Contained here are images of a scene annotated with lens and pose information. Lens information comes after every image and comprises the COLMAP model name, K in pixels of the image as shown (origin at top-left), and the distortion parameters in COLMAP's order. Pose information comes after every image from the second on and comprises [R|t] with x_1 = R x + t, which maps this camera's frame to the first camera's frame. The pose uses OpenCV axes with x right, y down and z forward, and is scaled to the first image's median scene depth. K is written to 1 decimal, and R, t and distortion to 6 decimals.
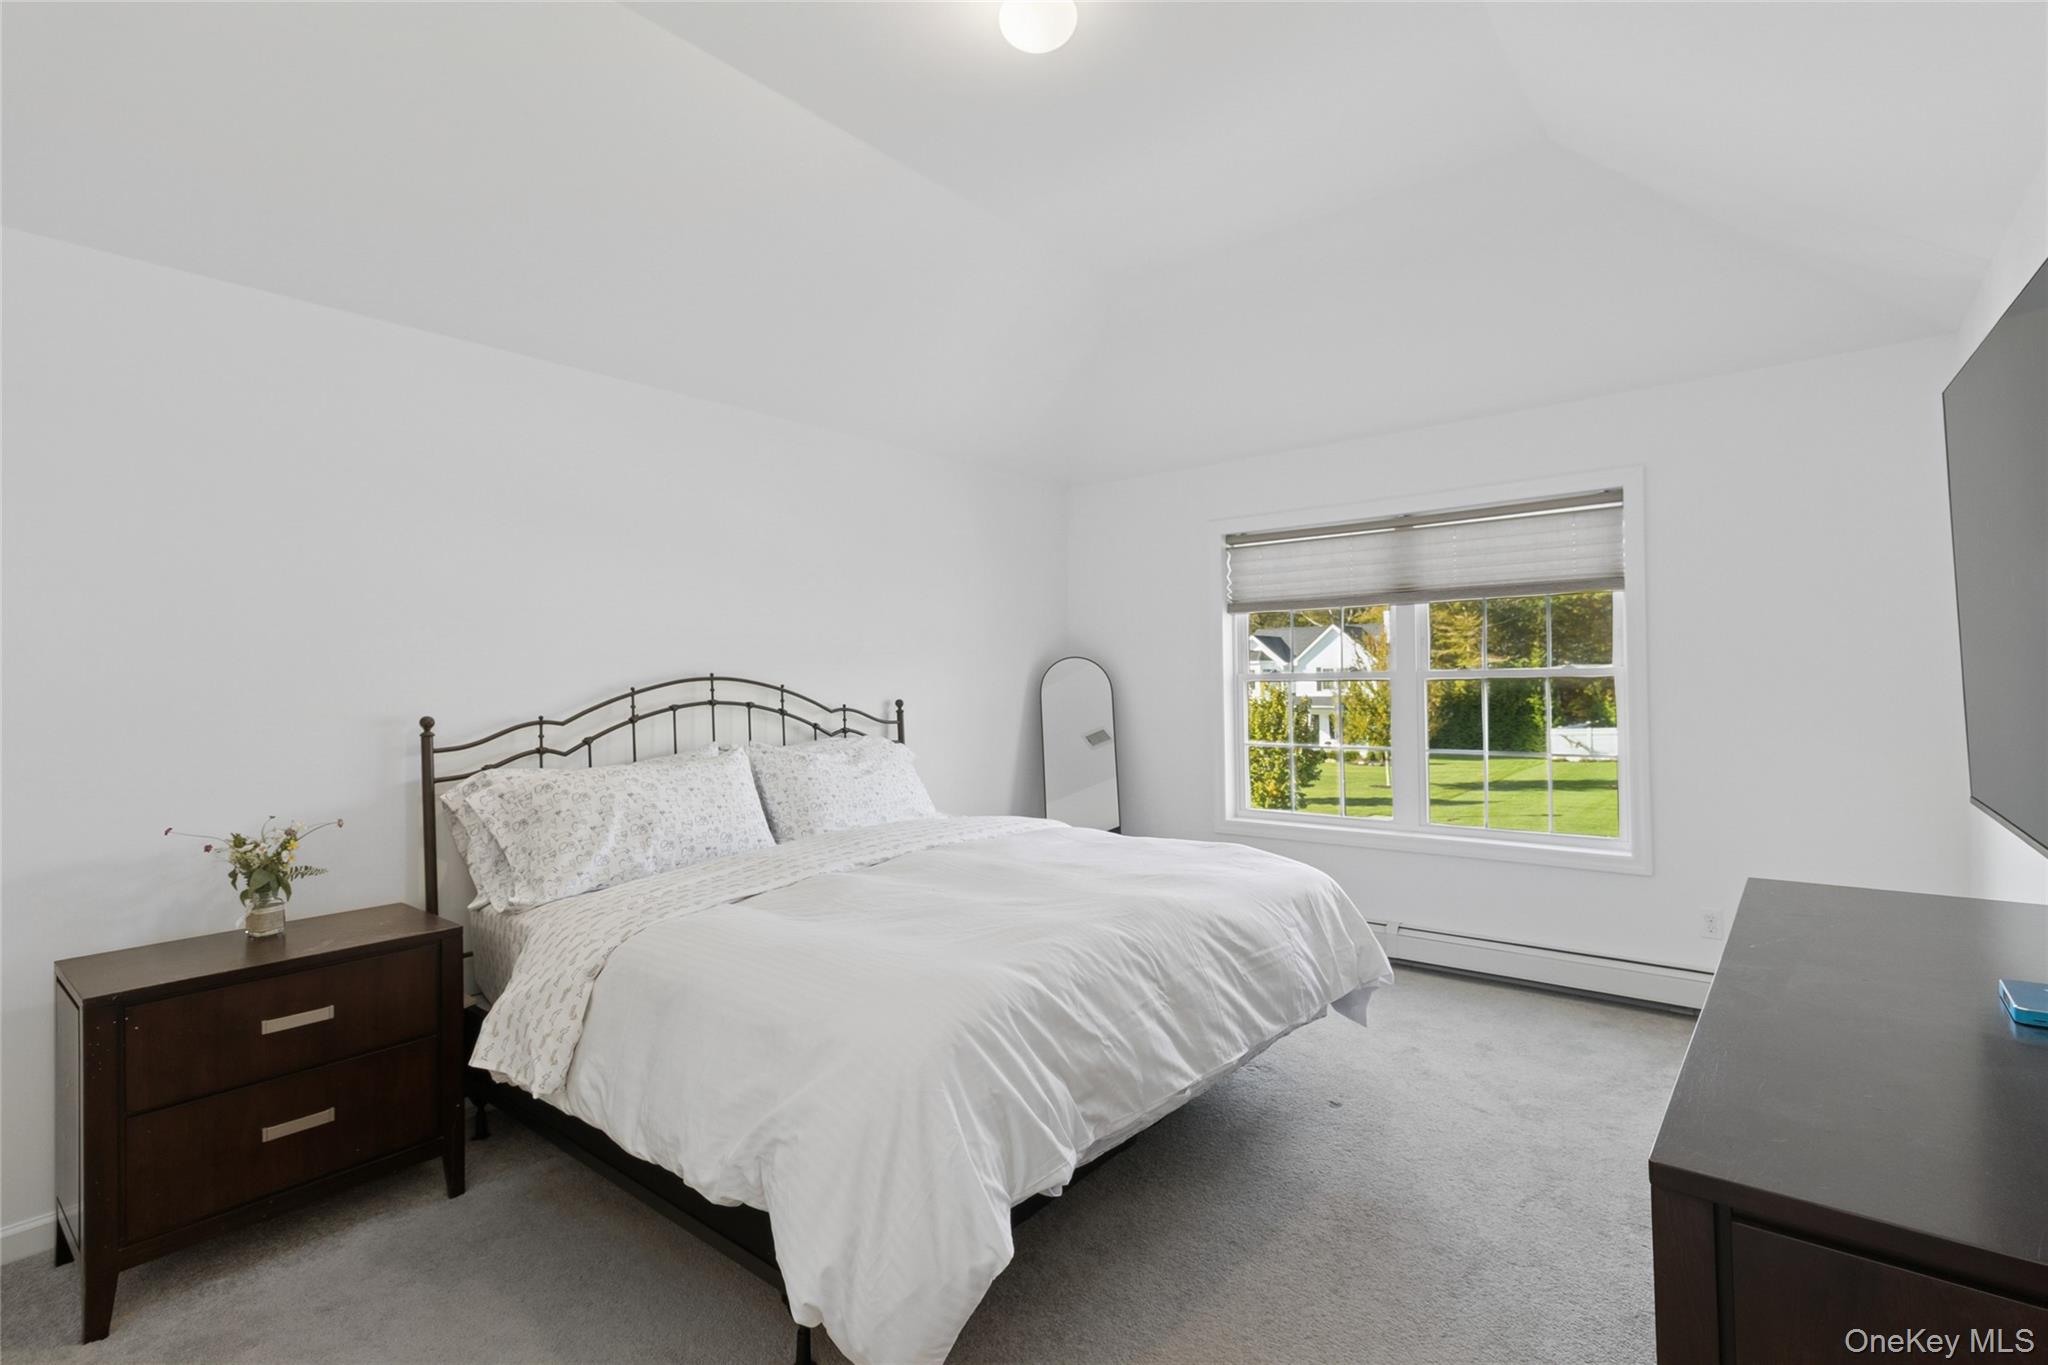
lens RADIAL K [[949.6, 0, 1027.8], [0, 949.6, 683.4], [0, 0, 1]] dist [-0.001271, 0.002256]
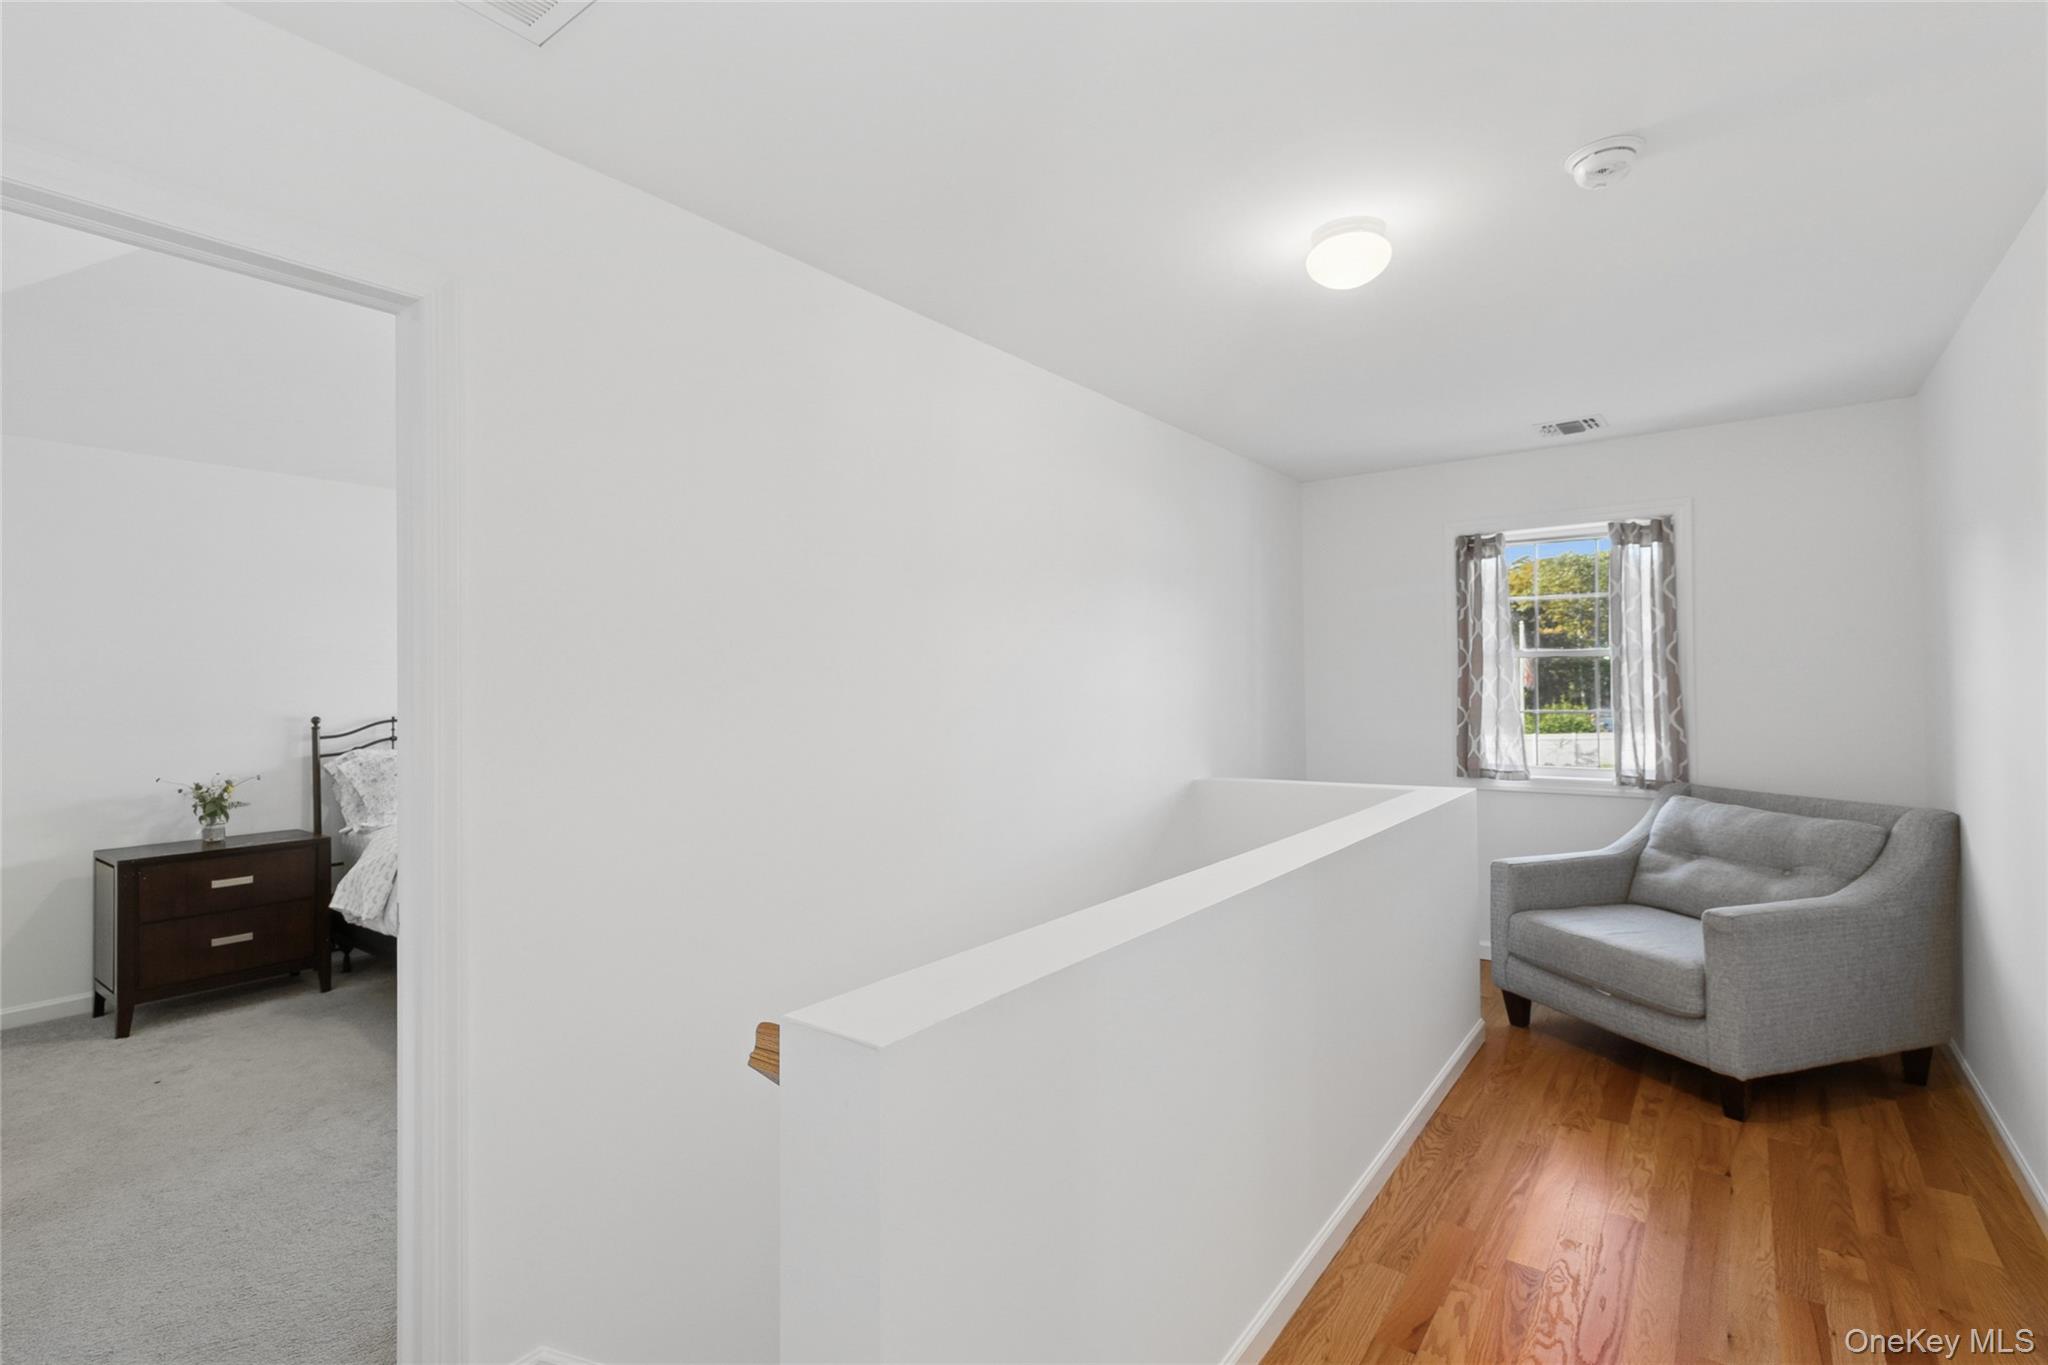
lens RADIAL K [[949.6, 0, 1020.3], [0, 949.6, 680.3], [0, 0, 1]] dist [-0.001271, 0.002256]
pose [[0.999363, 0.001278, 0.035676, 0.606086], [-0.000889, 0.999940, -0.010939, -0.012098], [-0.035687, 0.010900, 0.999304, -0.787052]]
